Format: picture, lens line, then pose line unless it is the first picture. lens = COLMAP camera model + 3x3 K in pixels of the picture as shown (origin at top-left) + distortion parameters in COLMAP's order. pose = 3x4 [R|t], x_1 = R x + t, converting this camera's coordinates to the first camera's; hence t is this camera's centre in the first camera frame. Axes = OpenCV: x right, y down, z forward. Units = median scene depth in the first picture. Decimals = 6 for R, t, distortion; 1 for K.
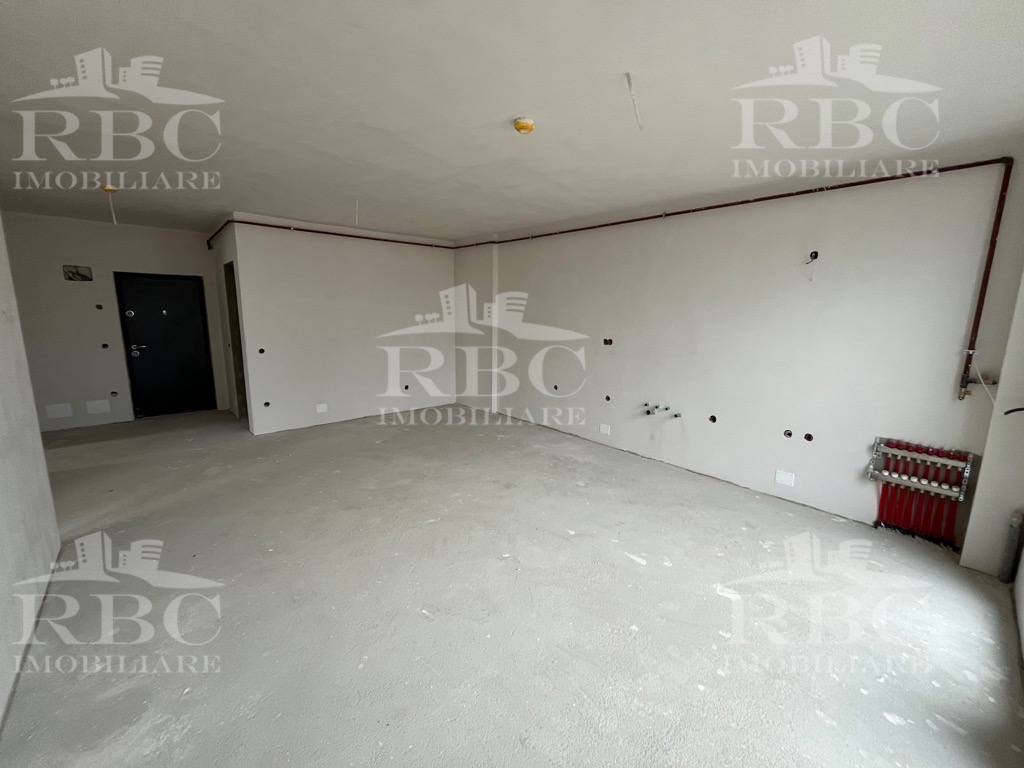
lens RADIAL K [[410.9, 0, 514.2], [0, 410.9, 387.6], [0, 0, 1]] dist [-0.006186, 0.000141]
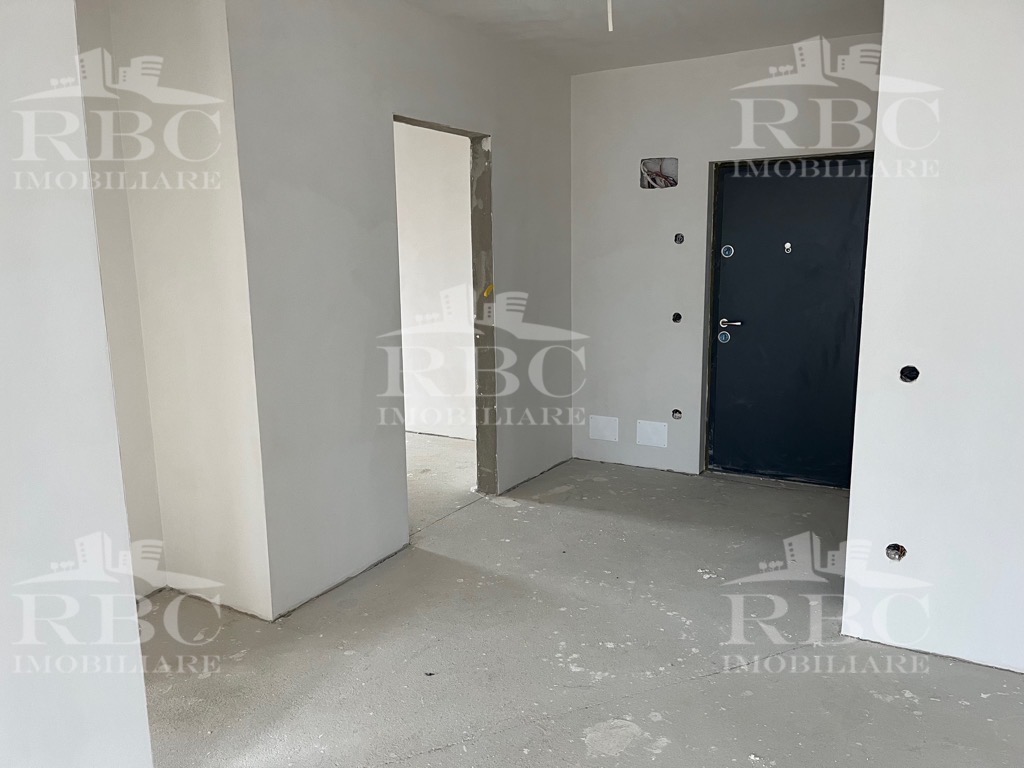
lens RADIAL K [[766.8, 0, 511.9], [0, 766.8, 389.0], [0, 0, 1]] dist [0.009123, 0.001761]
pose [[0.301892, 0.151604, -0.941211, -0.188818], [-0.150669, 0.982454, 0.109920, -0.096219], [0.941361, 0.108627, 0.319437, 0.568587]]
